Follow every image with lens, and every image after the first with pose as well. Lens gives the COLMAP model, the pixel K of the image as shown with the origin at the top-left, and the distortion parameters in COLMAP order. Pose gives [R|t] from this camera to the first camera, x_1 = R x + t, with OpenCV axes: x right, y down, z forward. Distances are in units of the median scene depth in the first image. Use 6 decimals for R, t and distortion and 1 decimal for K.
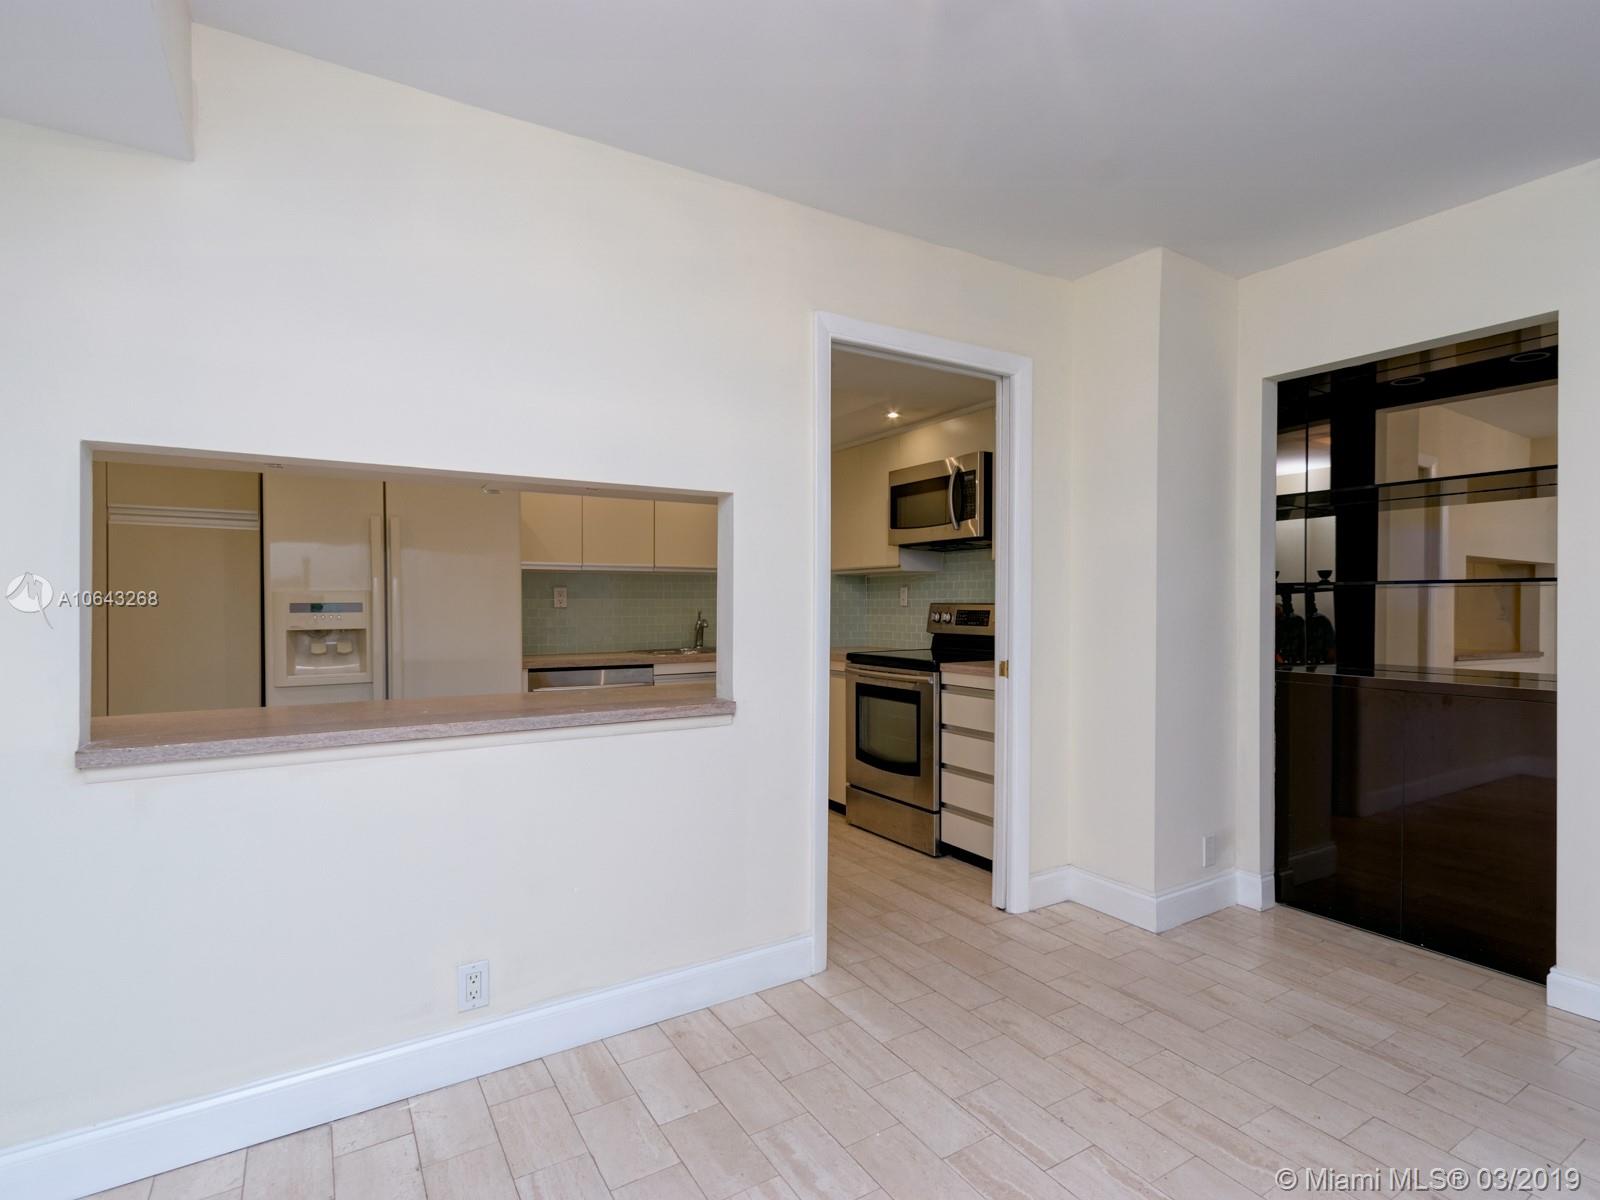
lens RADIAL K [[839.2, 0, 895.0], [0, 839.2, 609.5], [0, 0, 1]] dist [-0.000966, -0.000141]
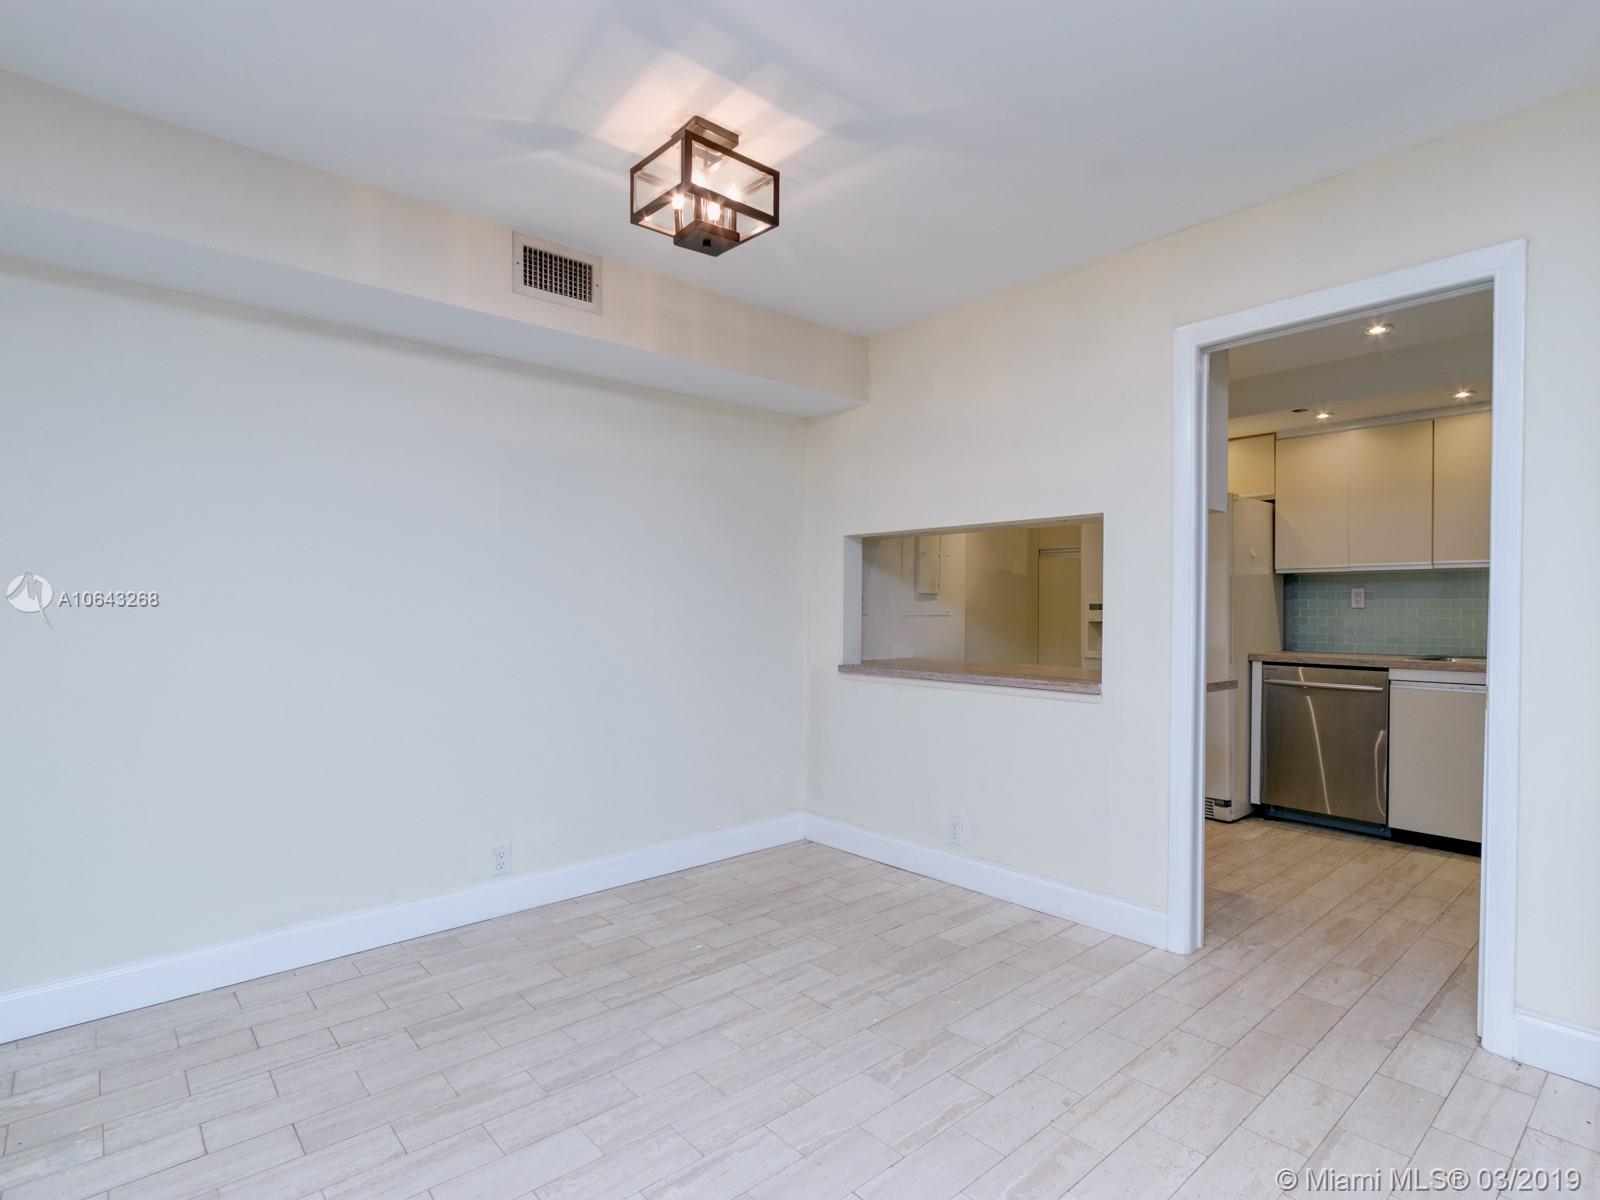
lens RADIAL K [[815.9, 0, 873.1], [0, 815.9, 605.8], [0, 0, 1]] dist [0.001887, -0.000975]
pose [[0.155206, 0.003519, -0.987876, 0.792516], [-0.007758, 0.999967, 0.002343, -0.004288], [0.987852, 0.007301, 0.155228, 0.420844]]
